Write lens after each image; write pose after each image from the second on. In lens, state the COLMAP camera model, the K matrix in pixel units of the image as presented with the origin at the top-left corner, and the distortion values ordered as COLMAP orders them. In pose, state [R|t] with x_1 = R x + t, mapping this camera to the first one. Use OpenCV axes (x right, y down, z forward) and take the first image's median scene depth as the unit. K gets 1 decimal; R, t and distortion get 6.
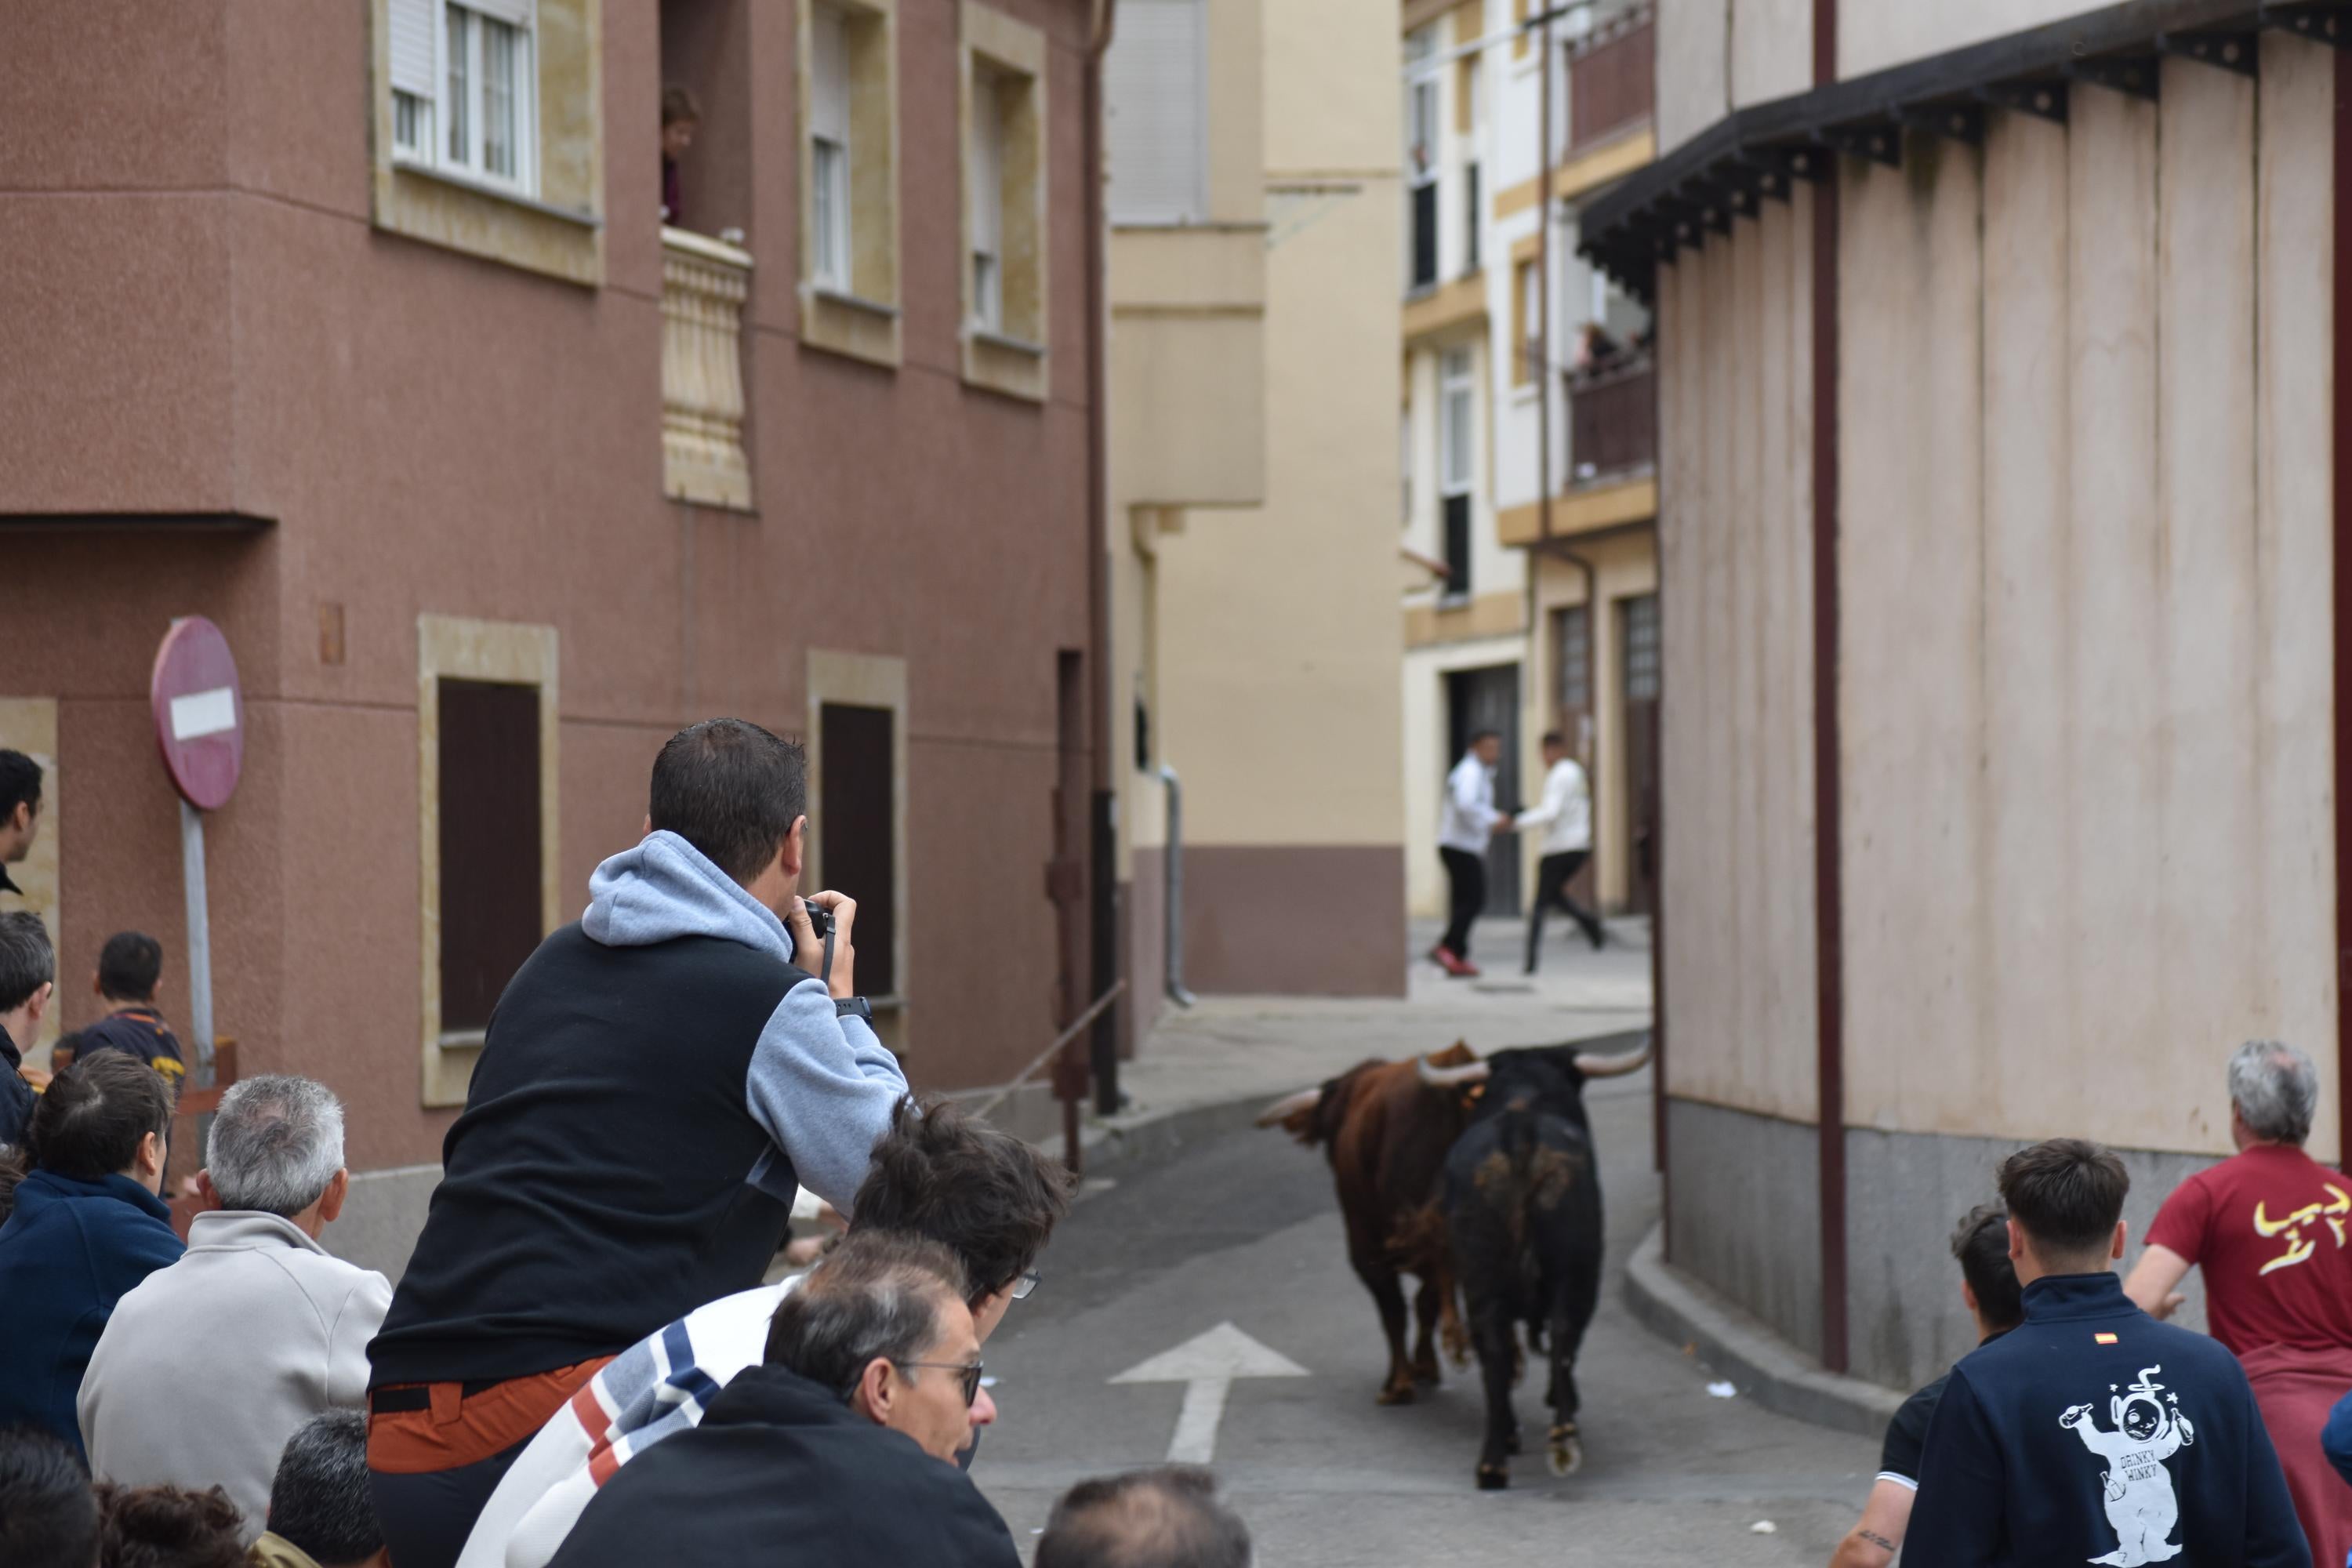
lens RADIAL K [[9475.2, 0, 1090.9], [0, 9475.2, 789.8], [0, 0, 1]] dist [0.896042, 0.000000]
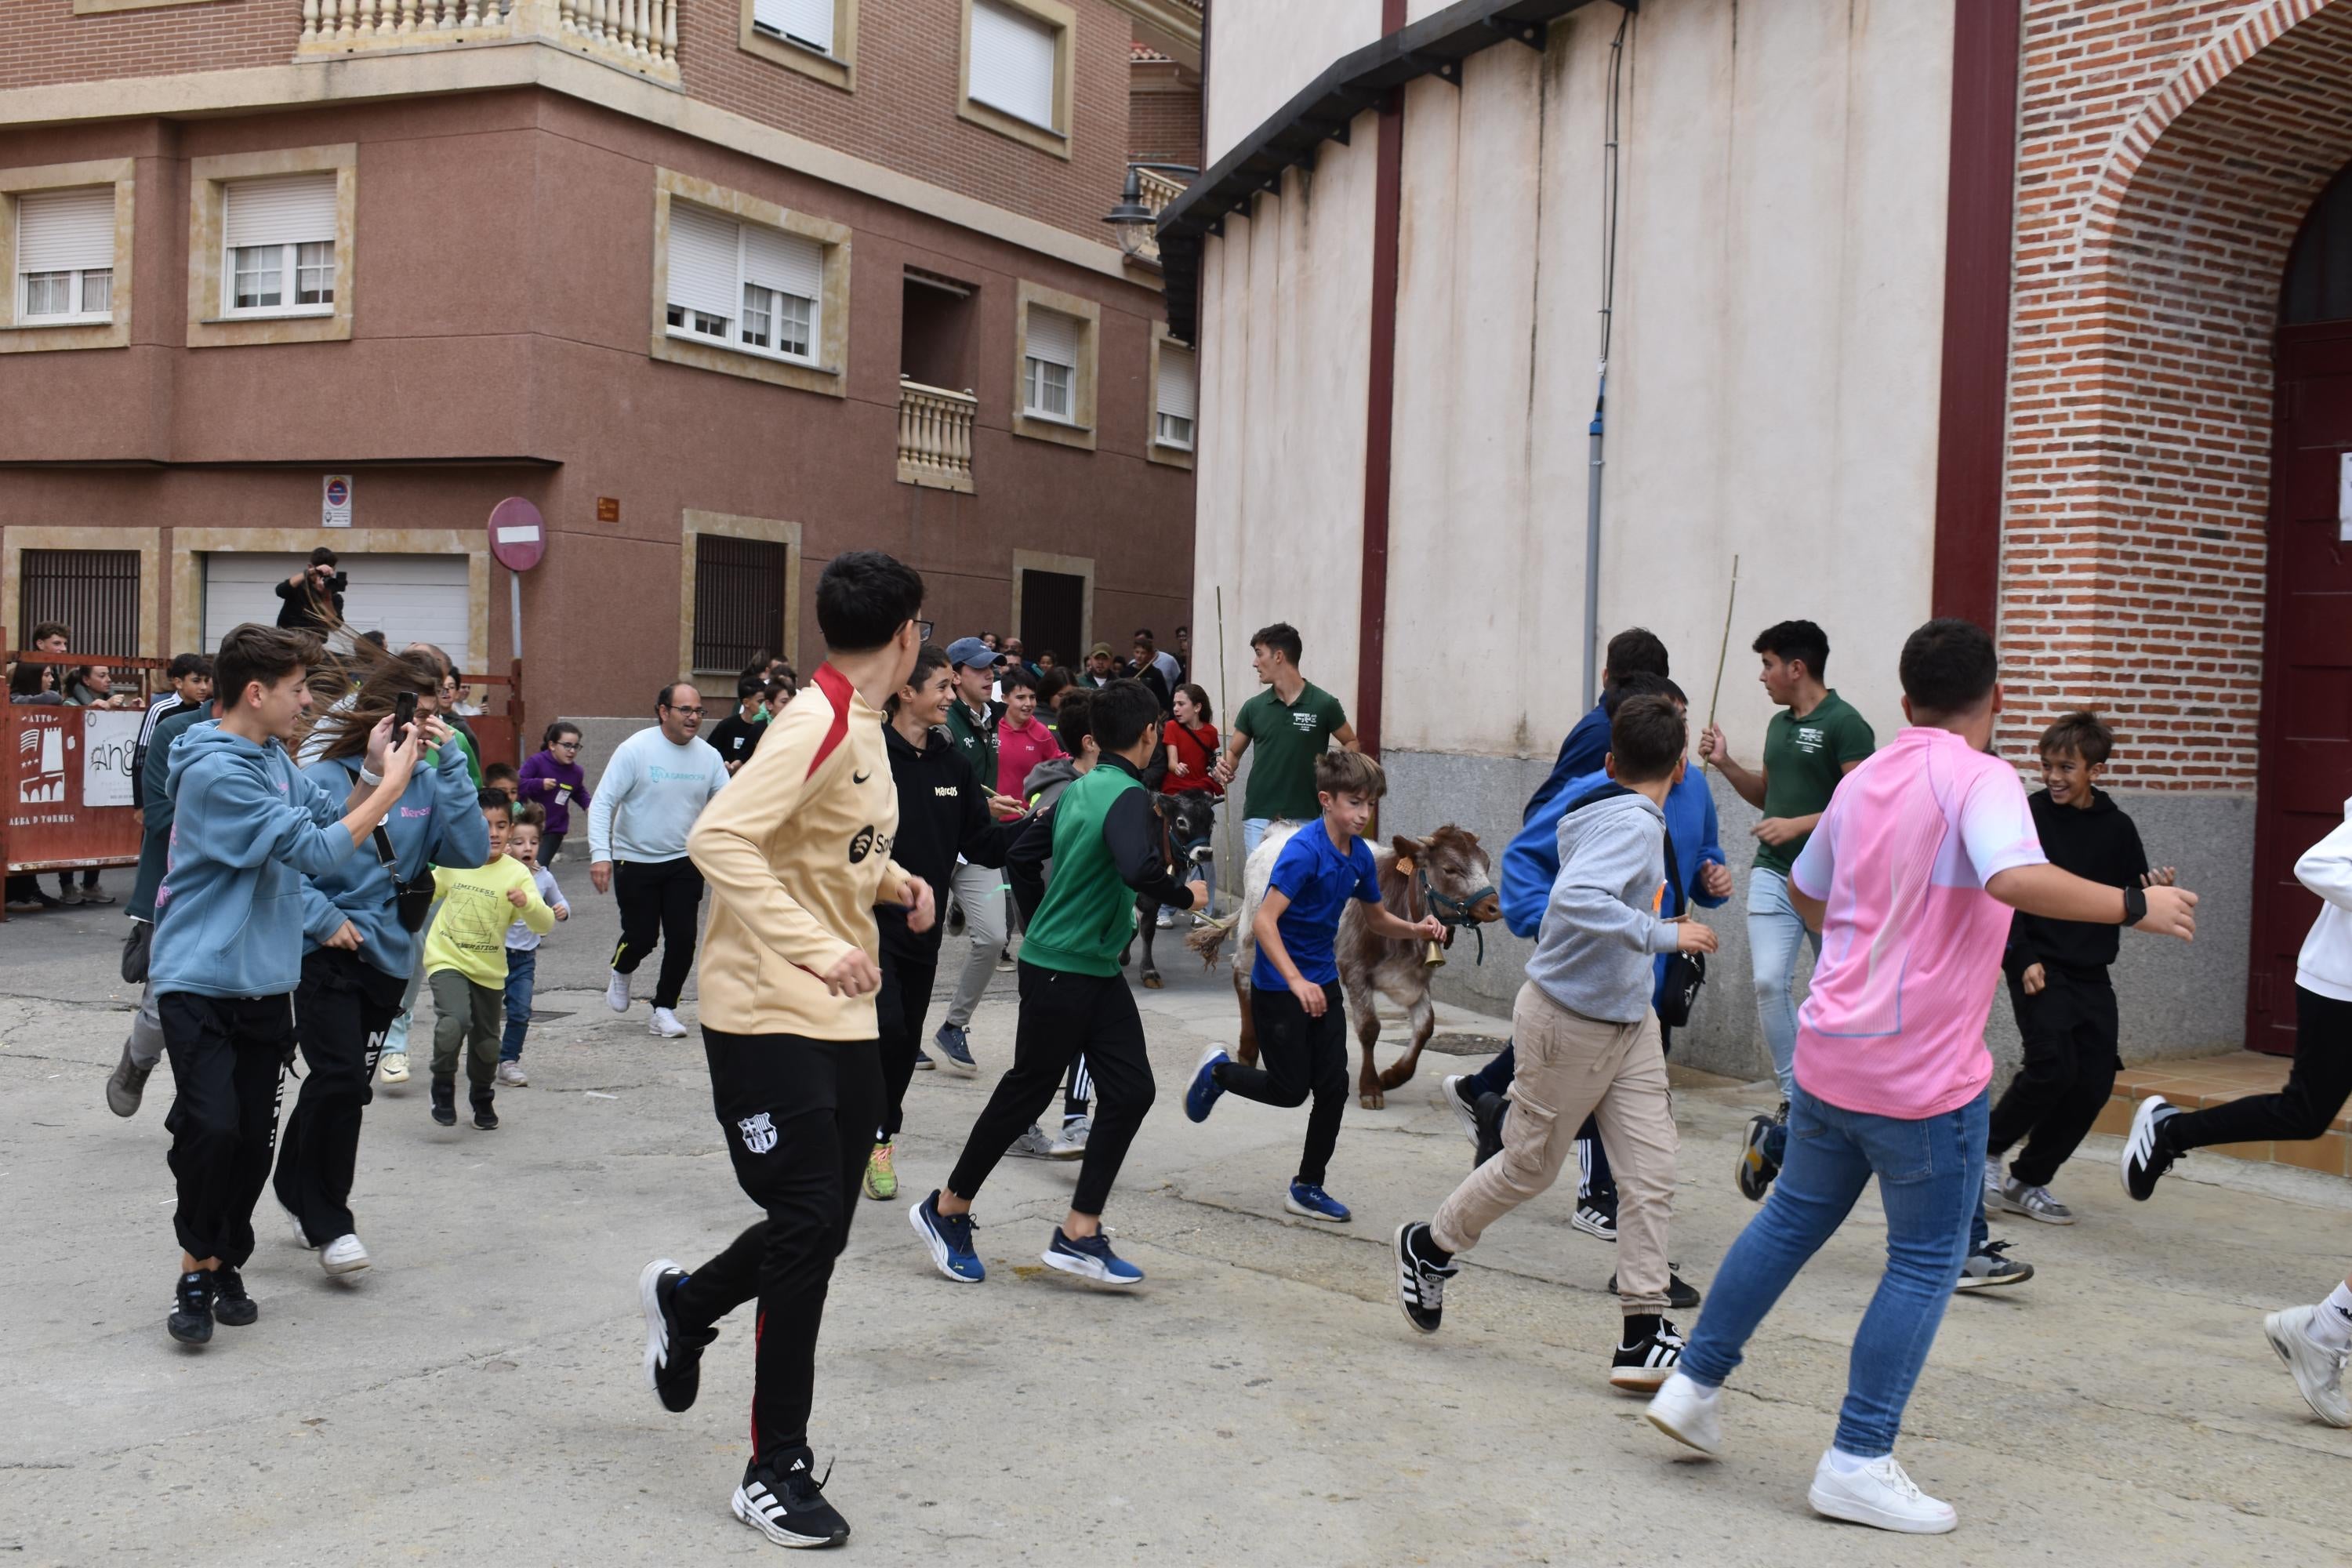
lens RADIAL K [[2801.5, 0, 1204.1], [0, 2801.5, 749.1], [0, 0, 1]] dist [-0.028911, 0.000000]
pose [[0.963507, 0.043781, -0.264080, 0.255173], [-0.038048, 0.998917, 0.026791, 0.019984], [0.264967, -0.015765, 0.964129, 0.277347]]
